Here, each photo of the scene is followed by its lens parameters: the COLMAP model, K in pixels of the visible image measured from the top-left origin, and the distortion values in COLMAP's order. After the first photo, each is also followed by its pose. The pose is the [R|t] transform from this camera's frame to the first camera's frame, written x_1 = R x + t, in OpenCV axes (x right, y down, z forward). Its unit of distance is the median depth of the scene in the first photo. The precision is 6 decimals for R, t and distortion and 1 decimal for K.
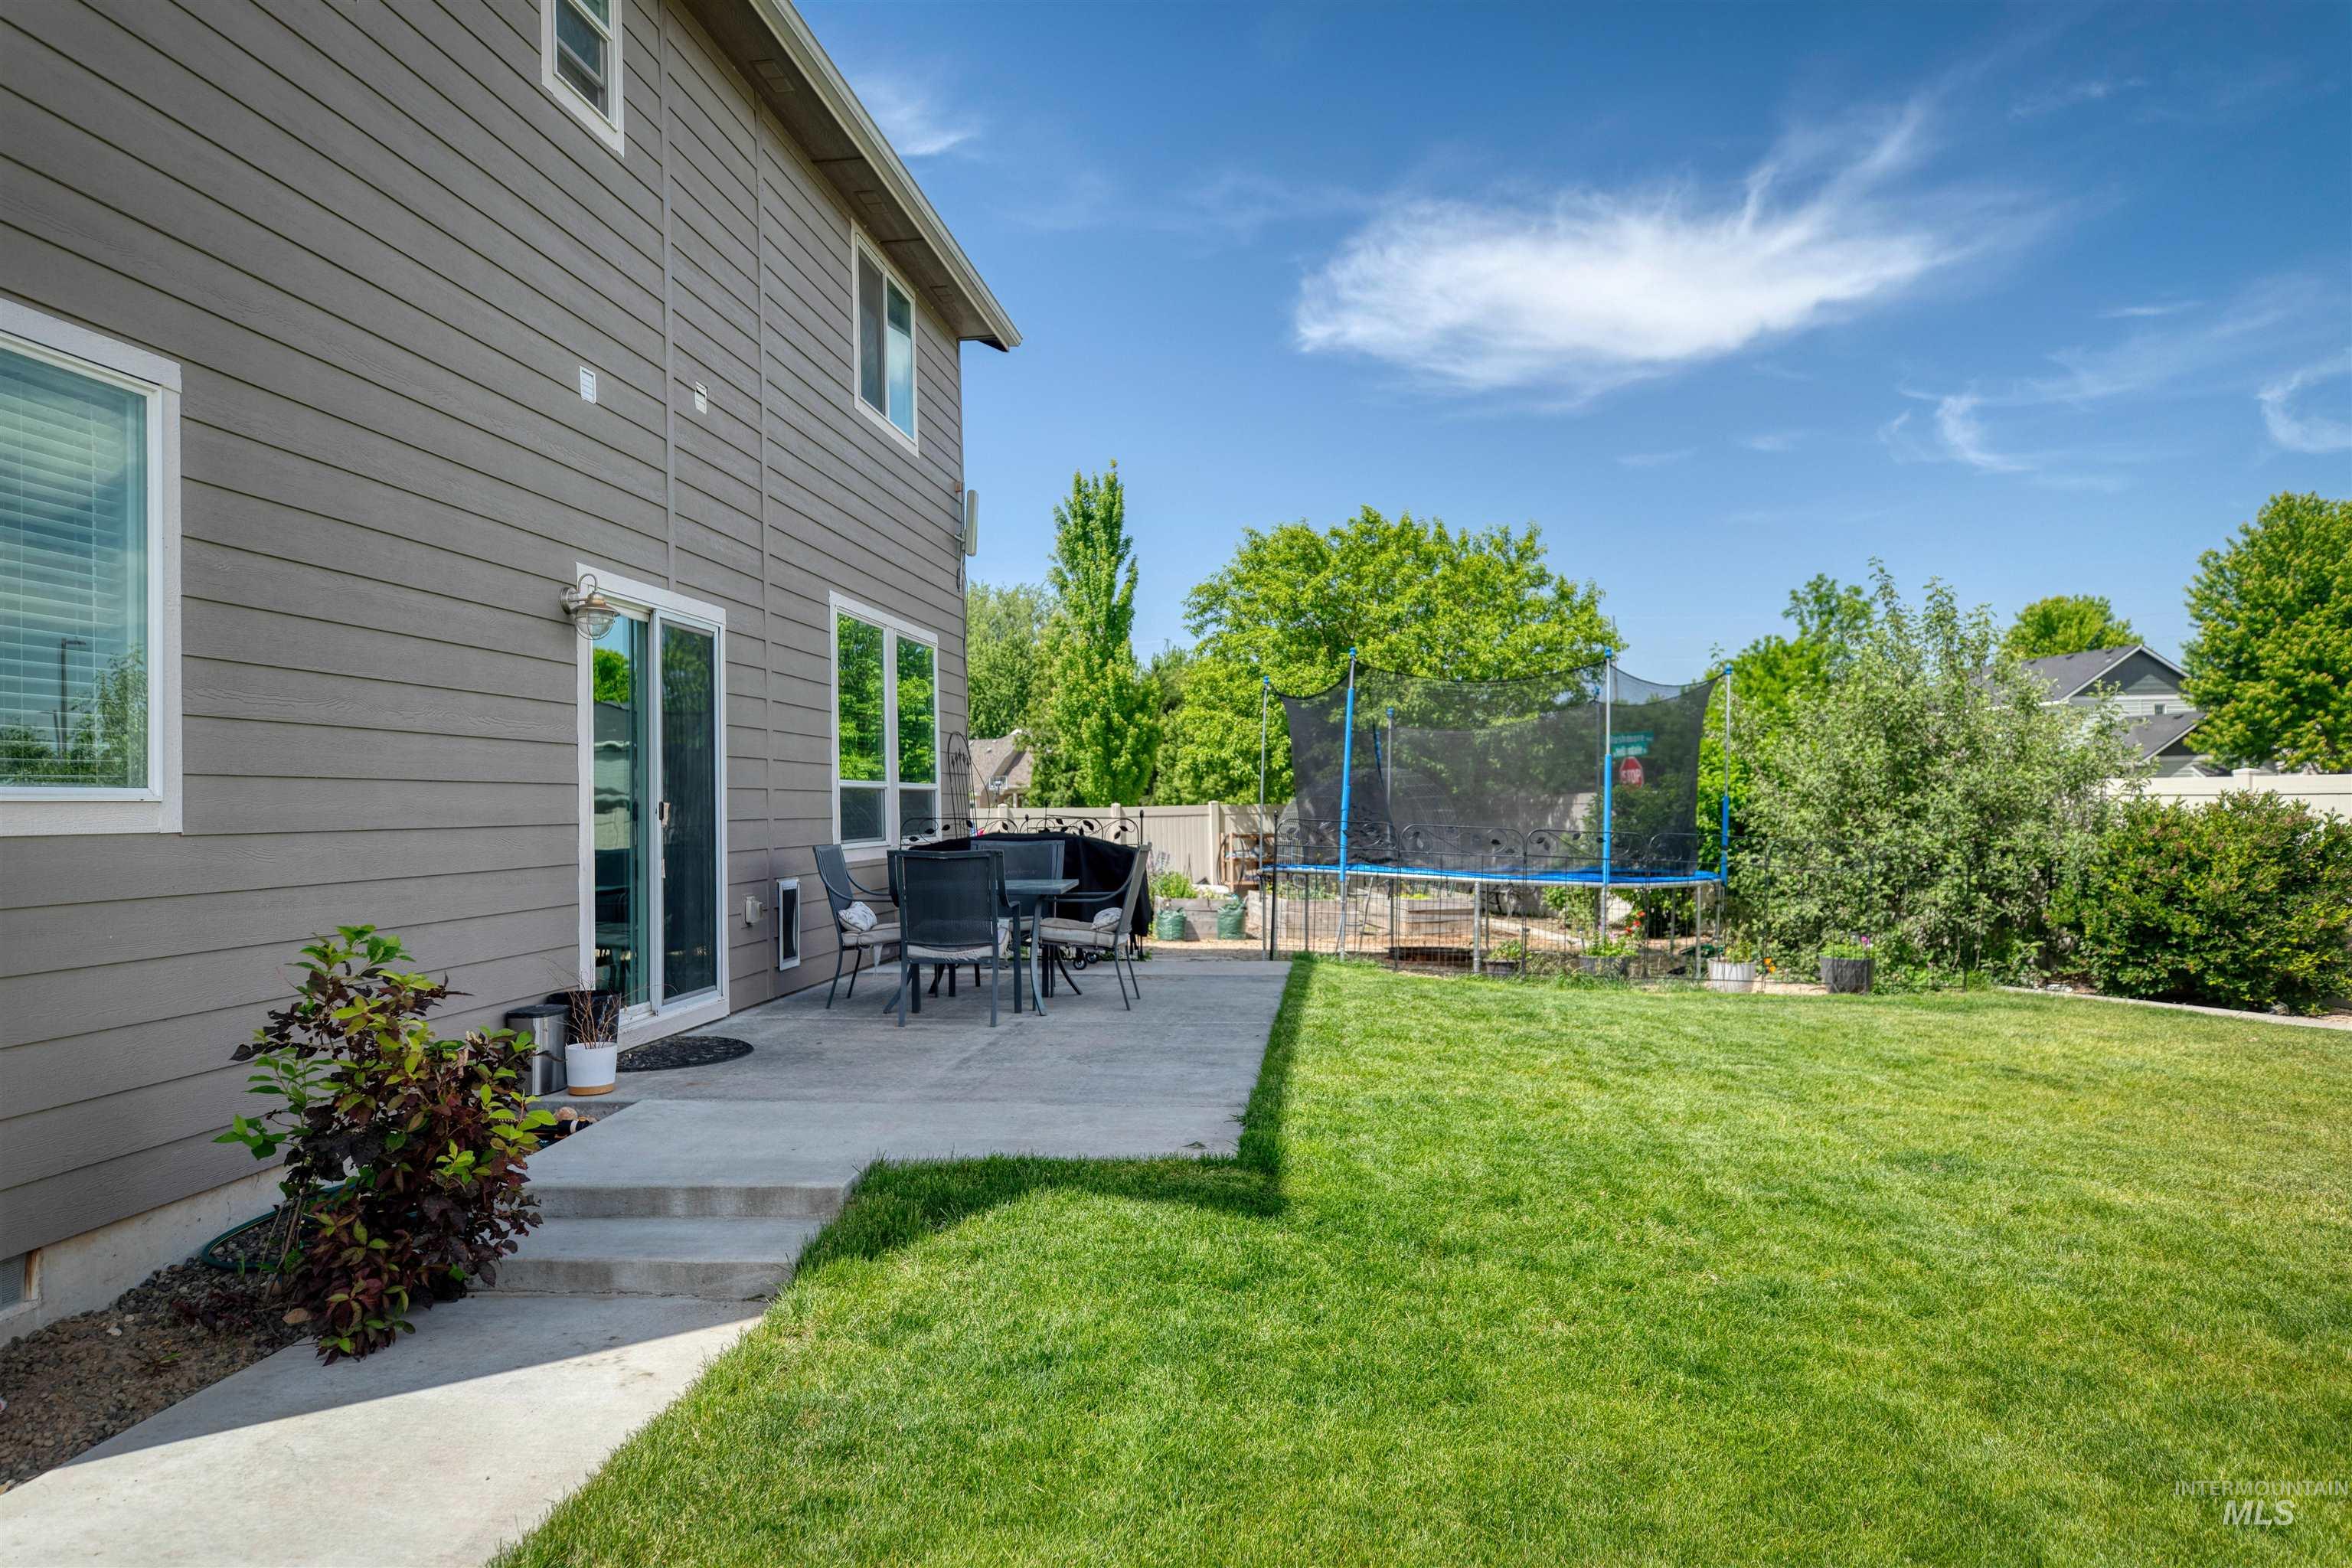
lens RADIAL K [[1555.1, 0, 1169.5], [0, 1555.1, 749.7], [0, 0, 1]] dist [0.014775, -0.005663]
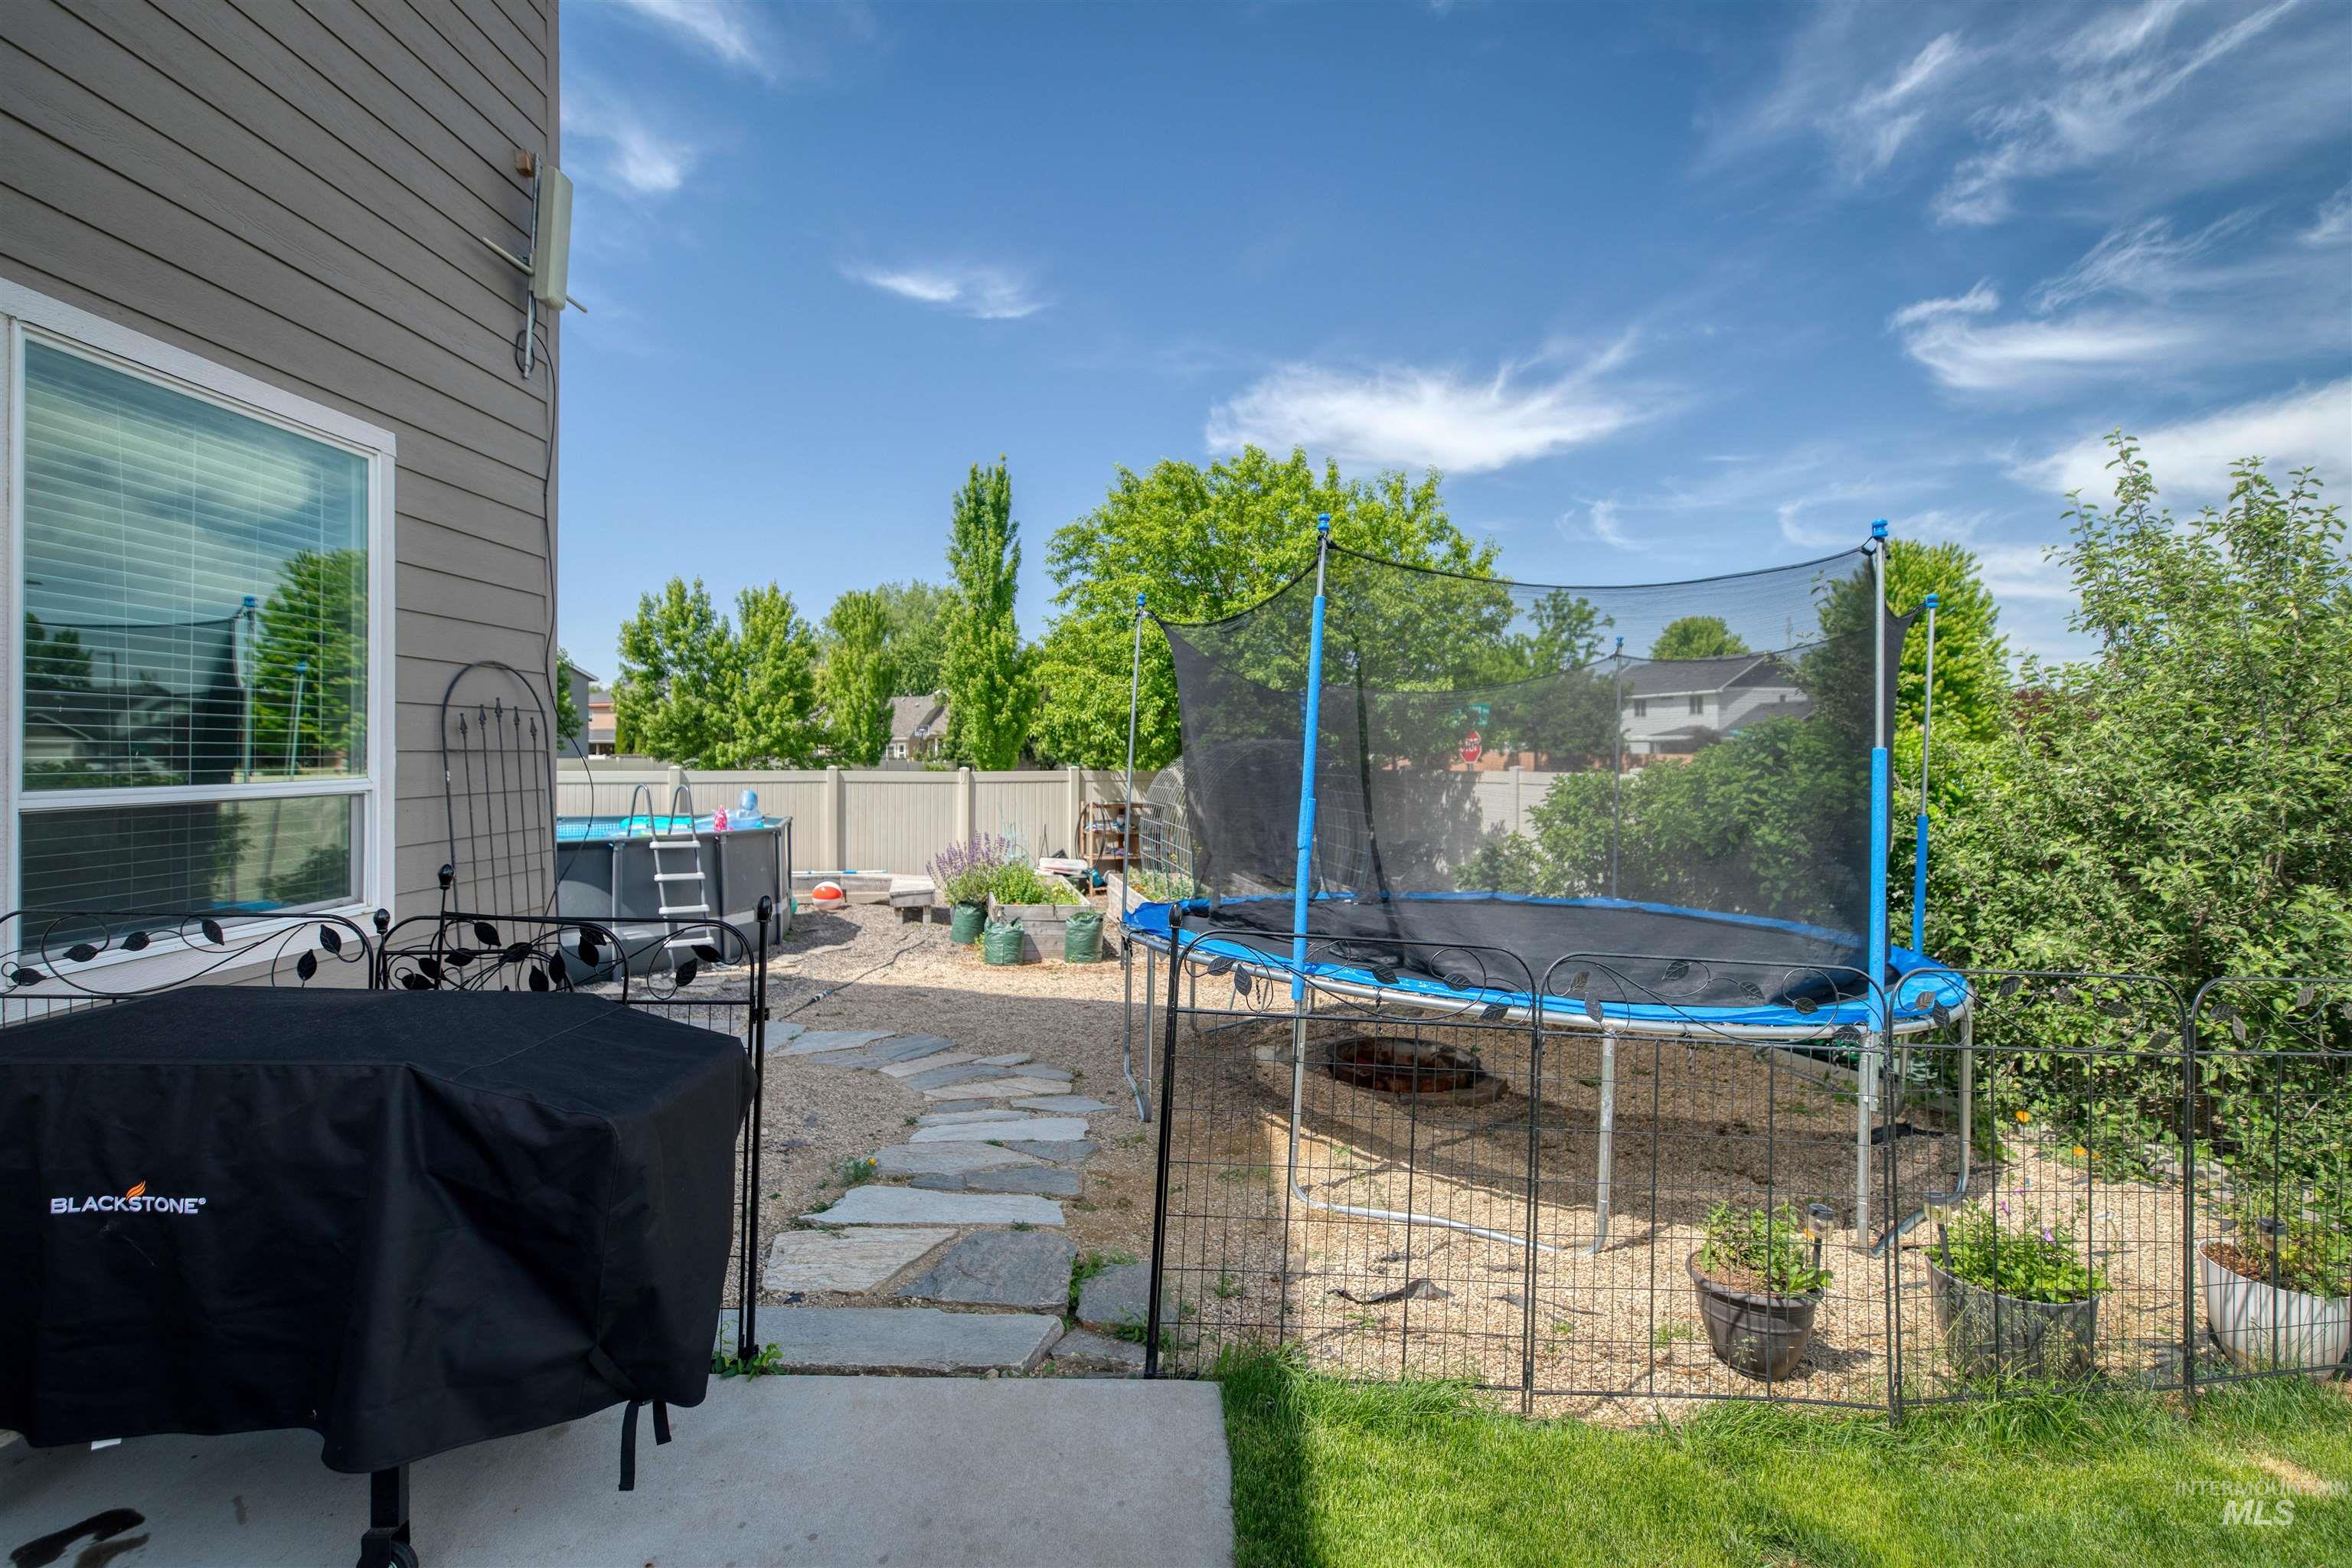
lens RADIAL K [[1070.0, 0, 1183.5], [0, 1070.0, 735.1], [0, 0, 1]] dist [0.004898, 0.000641]
pose [[0.993206, 0.024194, 0.113824, 0.051789], [-0.026882, 0.999393, 0.022143, -0.002375], [-0.113220, -0.025052, 0.993254, 0.938754]]
